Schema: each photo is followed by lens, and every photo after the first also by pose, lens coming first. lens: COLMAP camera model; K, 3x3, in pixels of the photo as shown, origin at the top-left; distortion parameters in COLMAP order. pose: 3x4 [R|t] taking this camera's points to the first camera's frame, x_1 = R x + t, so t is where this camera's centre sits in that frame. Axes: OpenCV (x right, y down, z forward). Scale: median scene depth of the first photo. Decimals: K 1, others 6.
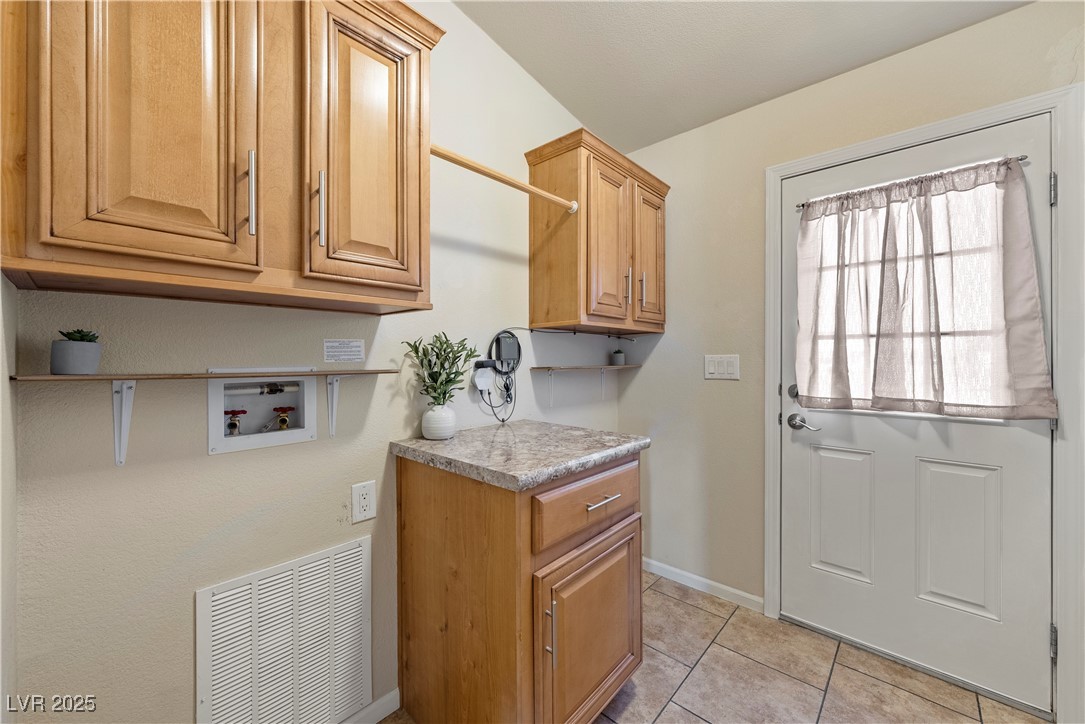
lens RADIAL K [[426.8, 0, 549.8], [0, 426.8, 355.9], [0, 0, 1]] dist [-0.001364, -0.000113]
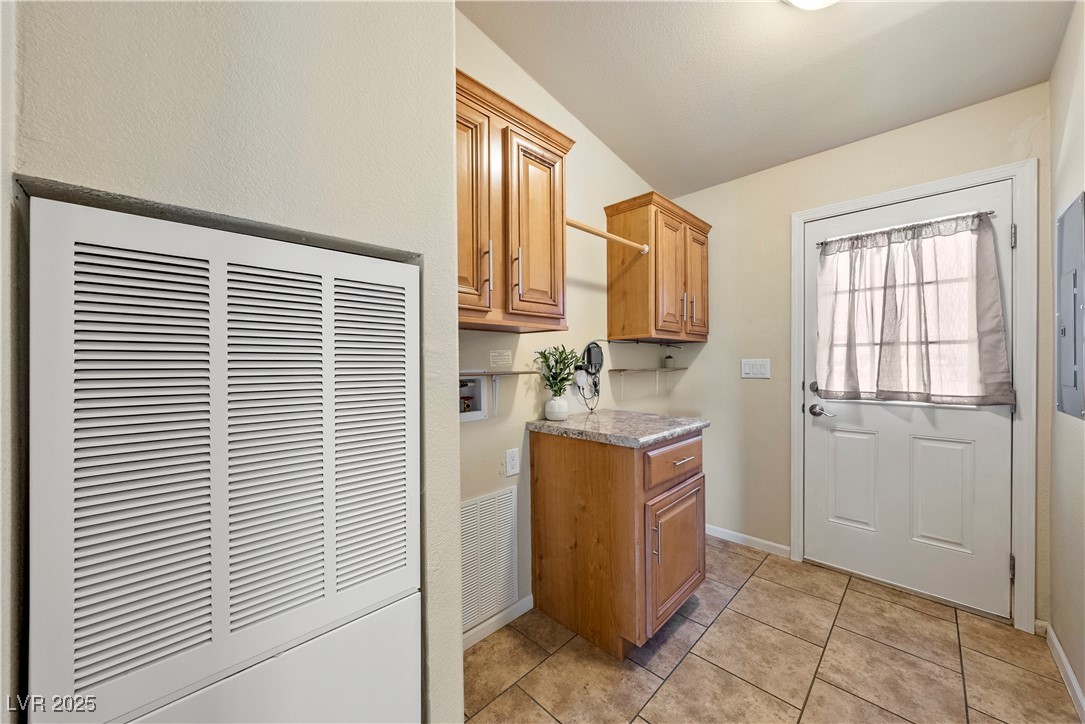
lens RADIAL K [[392.3, 0, 555.9], [0, 392.3, 364.4], [0, 0, 1]] dist [-0.001406, -0.000068]
pose [[0.998928, -0.005974, -0.045910, -0.199720], [0.006428, 0.999932, 0.009747, -0.002843], [0.045849, -0.010032, 0.998898, -0.286675]]
